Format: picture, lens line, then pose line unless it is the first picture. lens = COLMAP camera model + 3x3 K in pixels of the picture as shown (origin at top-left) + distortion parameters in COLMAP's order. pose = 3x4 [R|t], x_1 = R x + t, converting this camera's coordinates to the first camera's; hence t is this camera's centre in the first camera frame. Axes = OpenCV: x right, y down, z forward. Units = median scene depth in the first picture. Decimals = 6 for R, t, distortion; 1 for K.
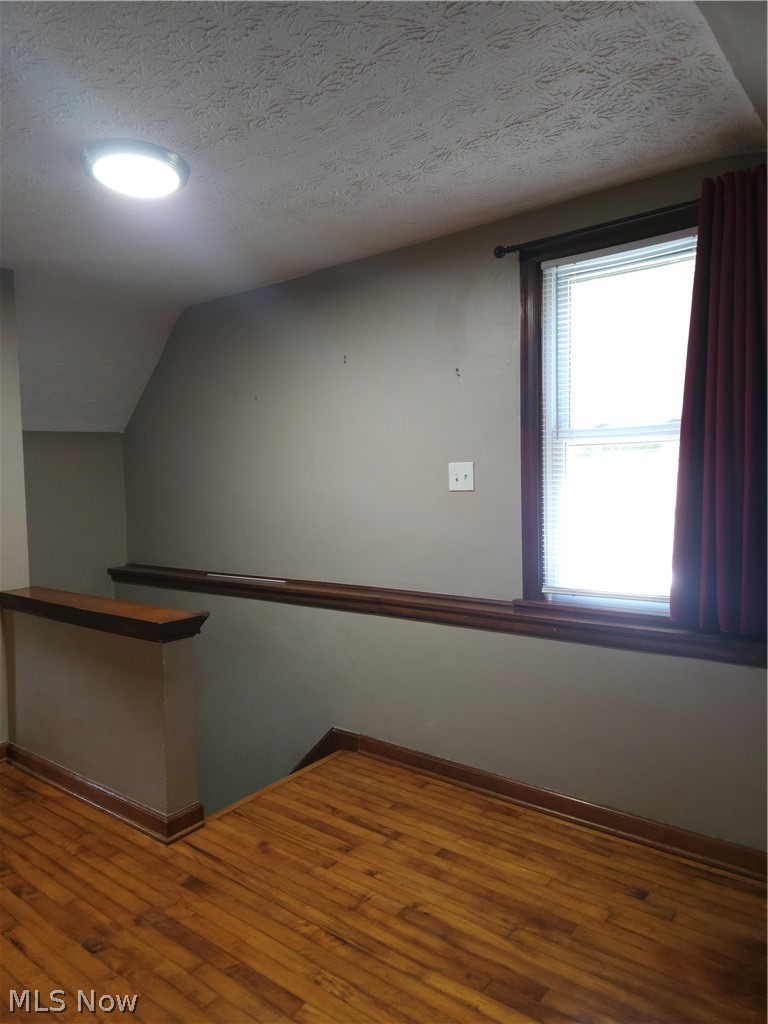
lens RADIAL K [[687.5, 0, 375.6], [0, 687.5, 514.6], [0, 0, 1]] dist [0.076912, -0.057664]
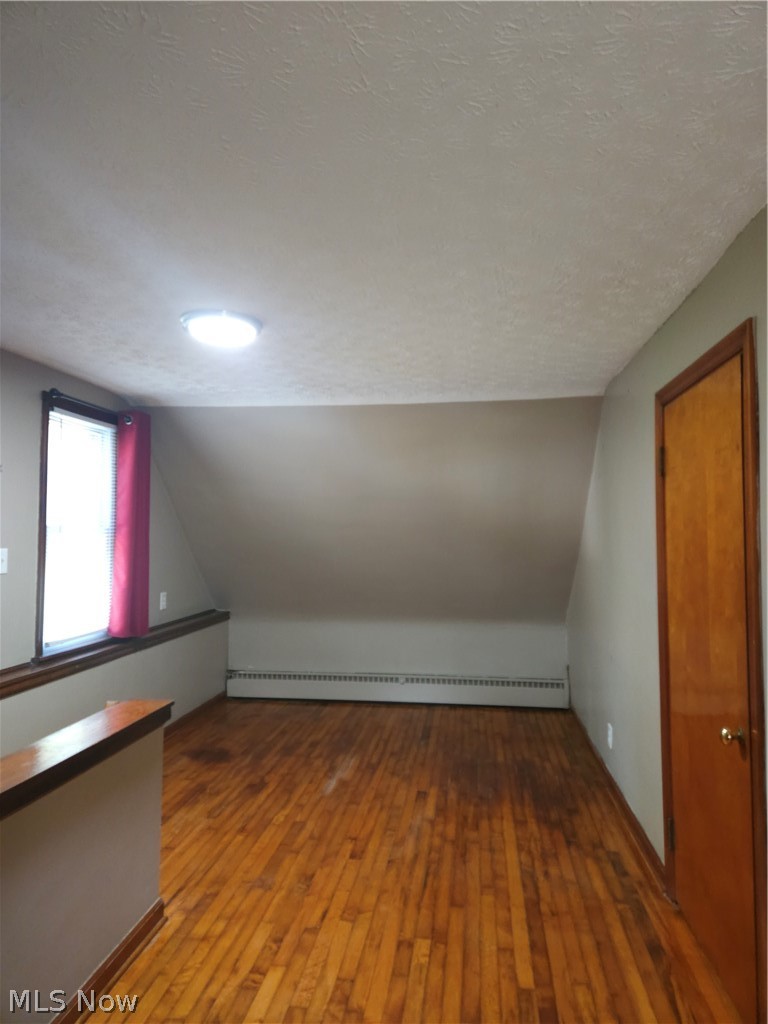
lens RADIAL K [[687.5, 0, 379.6], [0, 687.5, 510.0], [0, 0, 1]] dist [0.076912, -0.057664]
pose [[-0.503173, 0.048945, 0.862799, -1.748796], [0.049164, 0.998399, -0.027965, -0.114756], [-0.862786, 0.028347, -0.504773, 1.559773]]
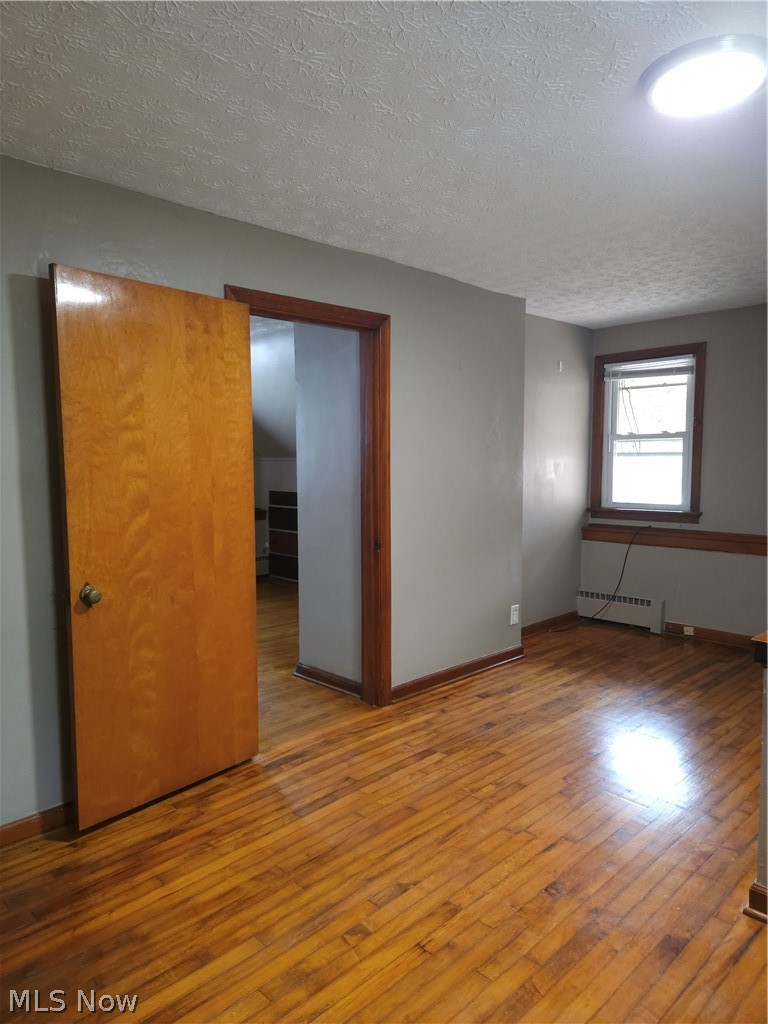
lens RADIAL K [[687.5, 0, 365.4], [0, 687.5, 509.5], [0, 0, 1]] dist [0.076912, -0.057664]
pose [[-0.146794, 0.102195, -0.983874, 0.649532], [-0.032591, 0.993609, 0.108069, -0.079520], [0.988630, 0.047930, -0.142525, 0.832570]]
